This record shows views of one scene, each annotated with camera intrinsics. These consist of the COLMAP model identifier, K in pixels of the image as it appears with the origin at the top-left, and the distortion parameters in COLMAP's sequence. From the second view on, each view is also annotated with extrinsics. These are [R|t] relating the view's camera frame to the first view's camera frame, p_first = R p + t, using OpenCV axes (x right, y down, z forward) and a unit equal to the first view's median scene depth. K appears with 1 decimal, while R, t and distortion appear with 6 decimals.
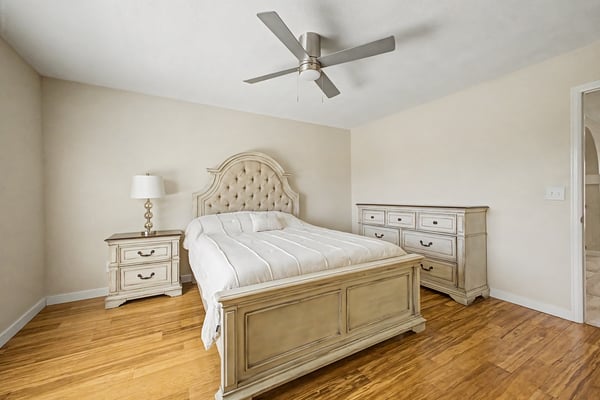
lens RADIAL K [[234.4, 0, 298.9], [0, 234.4, 196.1], [0, 0, 1]] dist [0.020724, 0.000086]
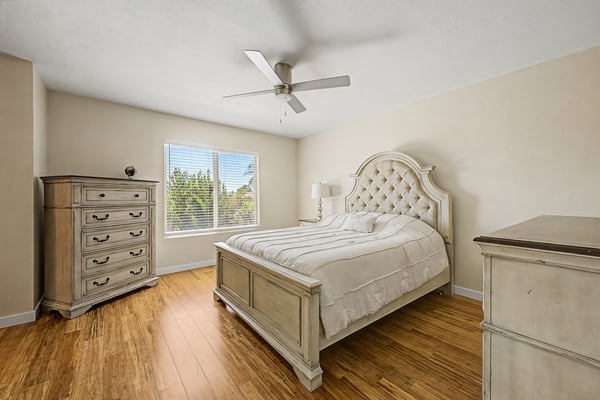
lens RADIAL K [[234.4, 0, 300.1], [0, 234.4, 198.4], [0, 0, 1]] dist [0.020724, 0.000086]
pose [[0.172276, 0.009481, -0.985003, 0.715751], [-0.003452, 0.999953, 0.009022, -0.003337], [0.985043, 0.001846, 0.172301, 0.507706]]
